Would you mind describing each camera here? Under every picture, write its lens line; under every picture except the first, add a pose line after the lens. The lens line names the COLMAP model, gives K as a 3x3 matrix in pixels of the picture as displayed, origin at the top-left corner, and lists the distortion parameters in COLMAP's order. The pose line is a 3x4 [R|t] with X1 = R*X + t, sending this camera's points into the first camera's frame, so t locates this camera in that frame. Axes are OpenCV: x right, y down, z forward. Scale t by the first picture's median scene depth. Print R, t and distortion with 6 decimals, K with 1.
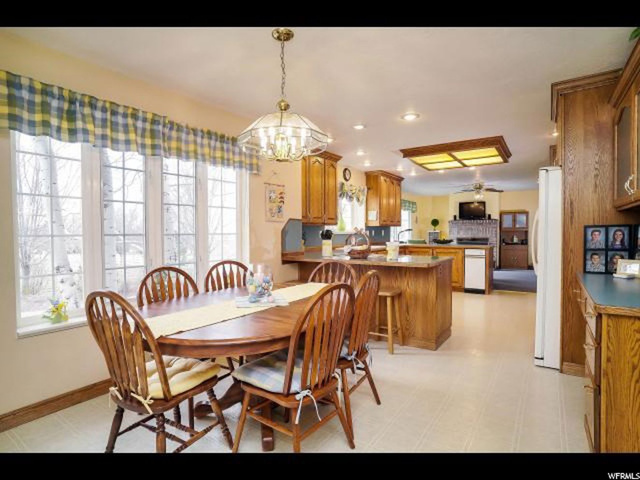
lens RADIAL K [[341.4, 0, 320.0], [0, 341.4, 240.0], [0, 0, 1]] dist [-0.002134, -0.000257]
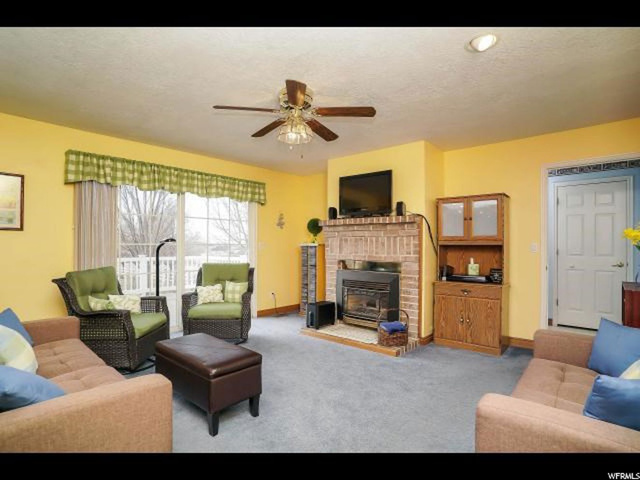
lens RADIAL K [[341.4, 0, 320.0], [0, 341.4, 240.0], [0, 0, 1]] dist [-0.002134, -0.000257]
pose [[0.982641, 0.005436, -0.185438, 0.480507], [-0.012911, 0.999151, -0.039126, -0.015768], [0.185068, 0.040841, 0.981877, 0.606810]]
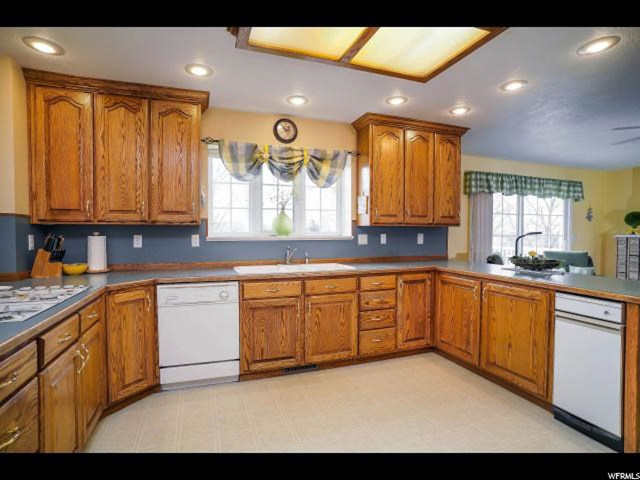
lens RADIAL K [[329.7, 0, 320.0], [0, 329.7, 240.0], [0, 0, 1]] dist [-0.003094, -0.000404]
pose [[0.812841, 0.022806, -0.582039, 0.271355], [-0.022742, 0.999714, 0.007411, -0.015323], [0.582042, 0.007212, 0.813127, 0.381112]]
